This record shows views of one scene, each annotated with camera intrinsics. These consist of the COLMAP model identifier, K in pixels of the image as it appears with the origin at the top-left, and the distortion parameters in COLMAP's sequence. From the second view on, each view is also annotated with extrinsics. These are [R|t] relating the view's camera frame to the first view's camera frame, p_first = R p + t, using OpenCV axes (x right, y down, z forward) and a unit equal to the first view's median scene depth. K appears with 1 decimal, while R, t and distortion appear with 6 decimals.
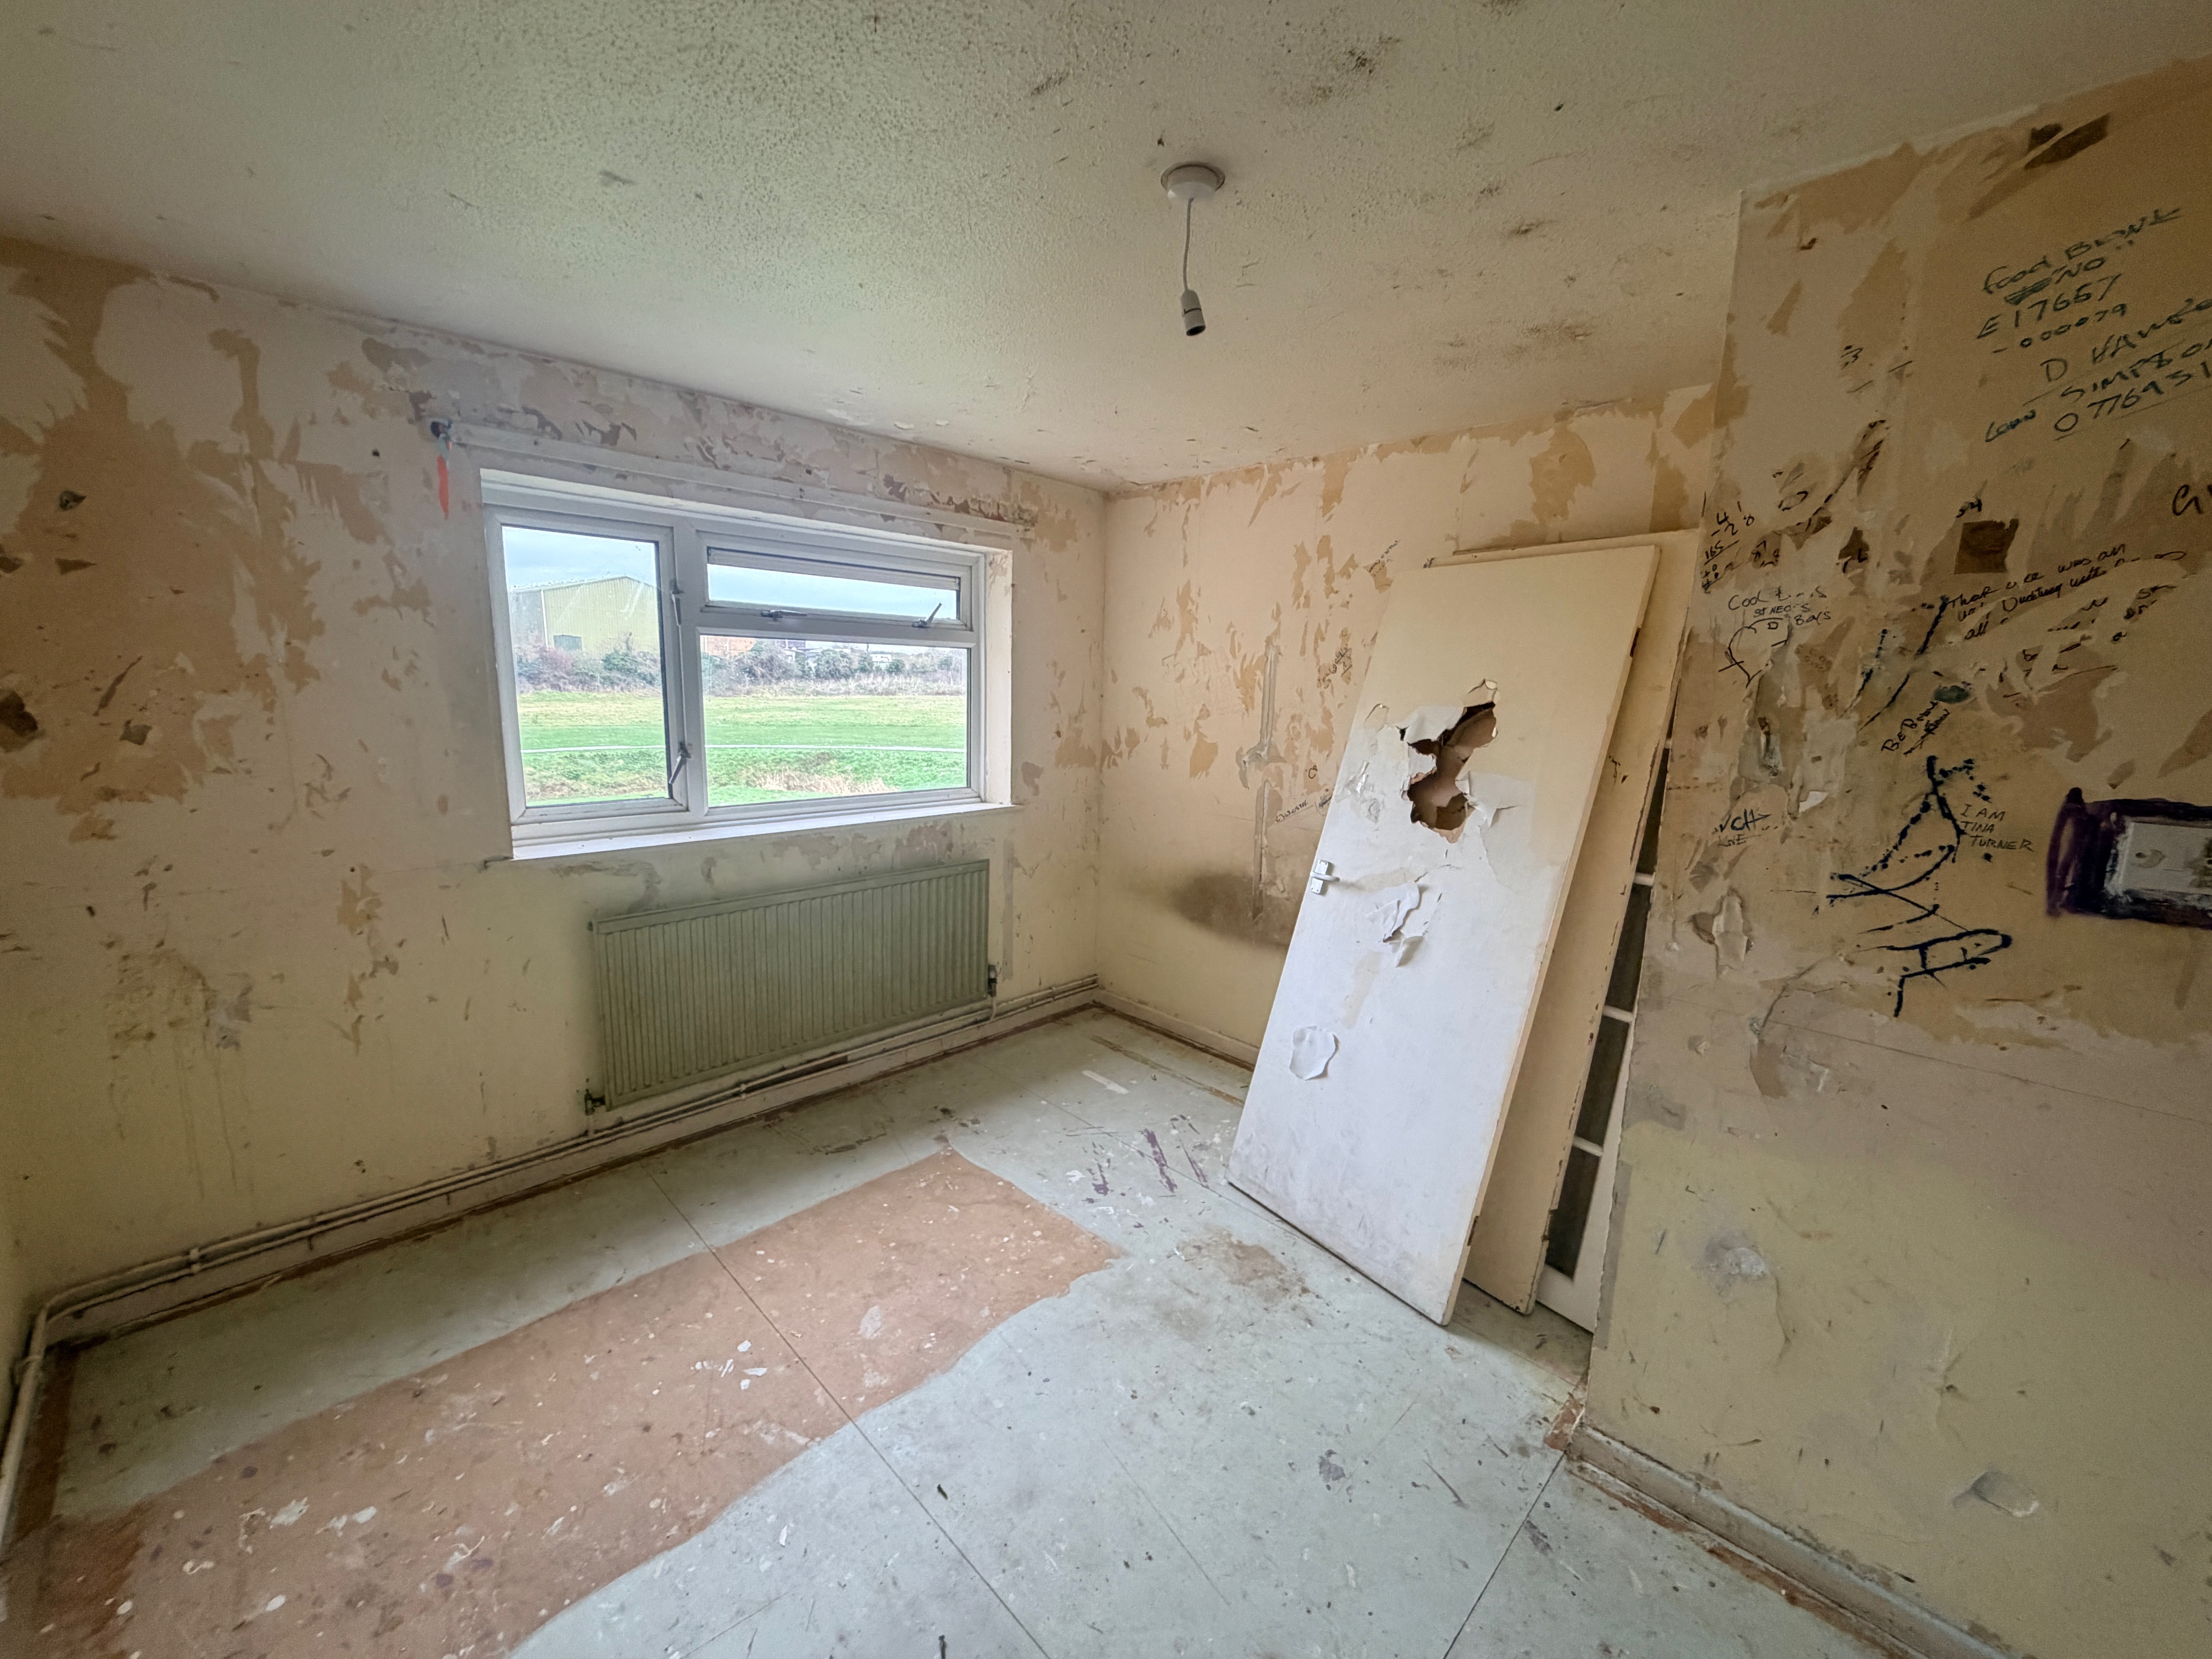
lens RADIAL K [[874.0, 0, 1118.5], [0, 874.0, 827.9], [0, 0, 1]] dist [-0.001457, 0.000300]
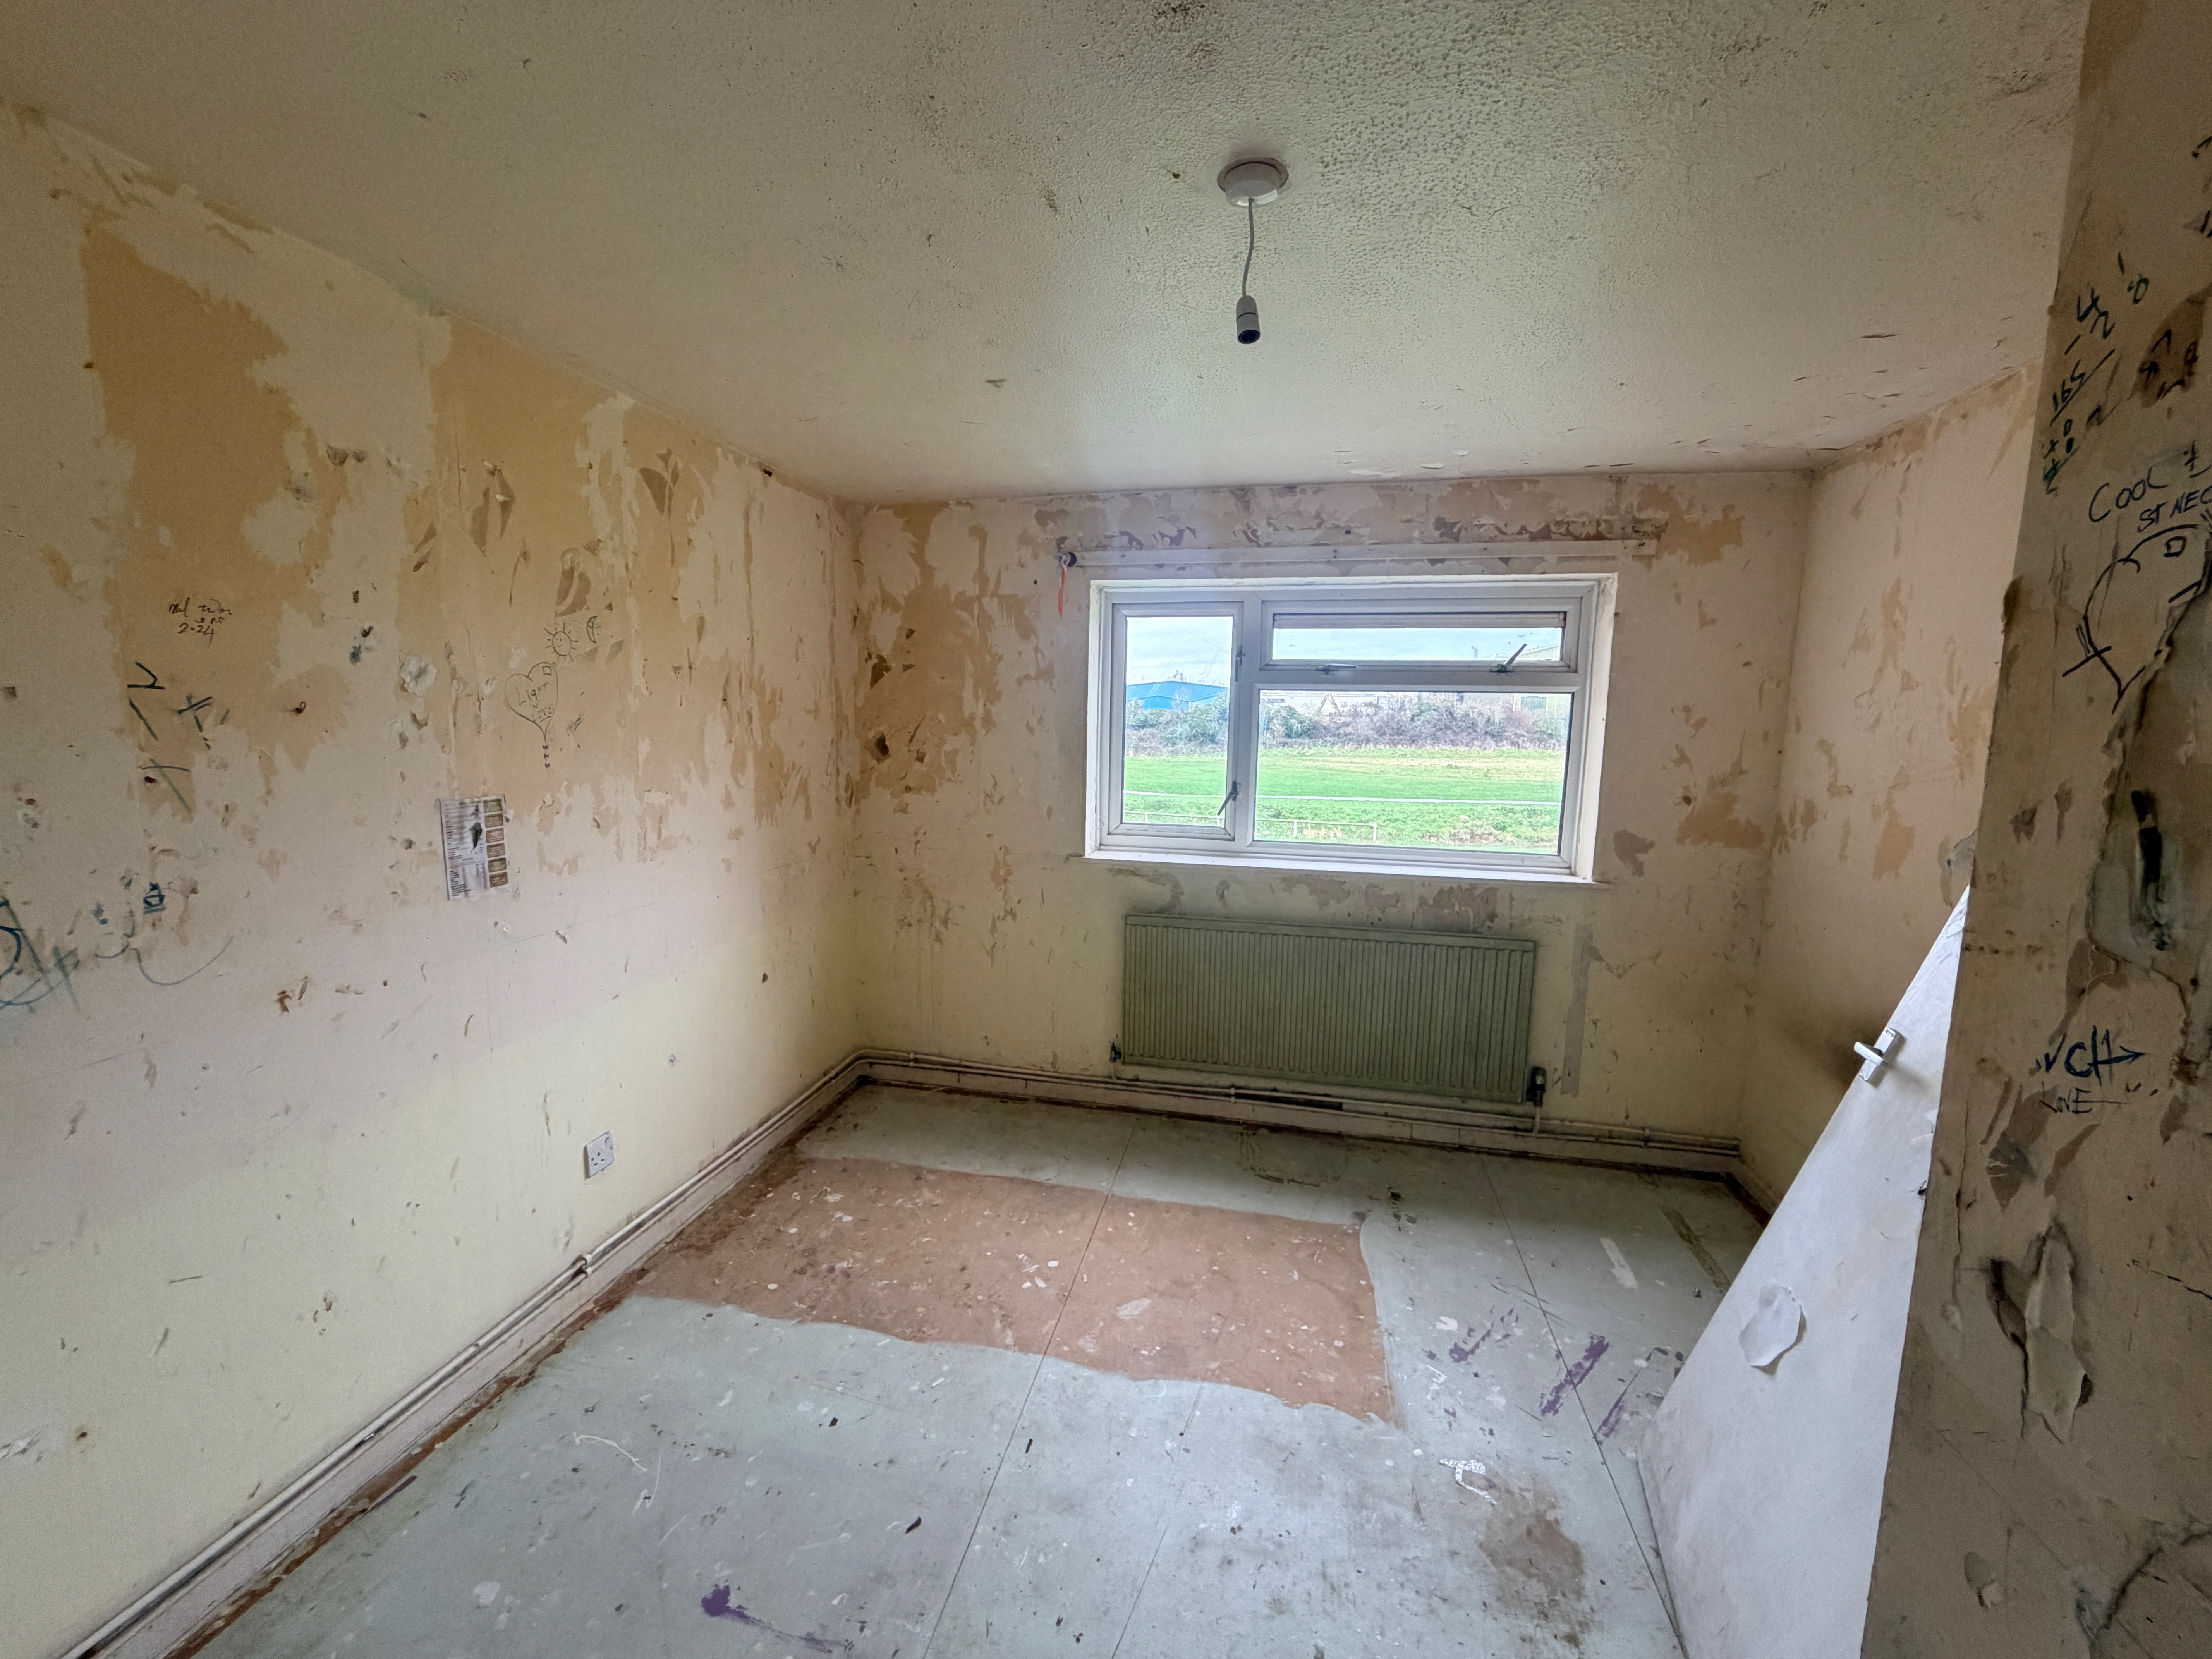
lens RADIAL K [[885.2, 0, 1098.3], [0, 885.2, 828.9], [0, 0, 1]] dist [-0.001444, 0.000296]
pose [[0.538124, 0.090221, -0.838023, 0.429880], [-0.144966, 0.989346, 0.013425, -0.026391], [0.830306, 0.114260, 0.545470, 0.221154]]
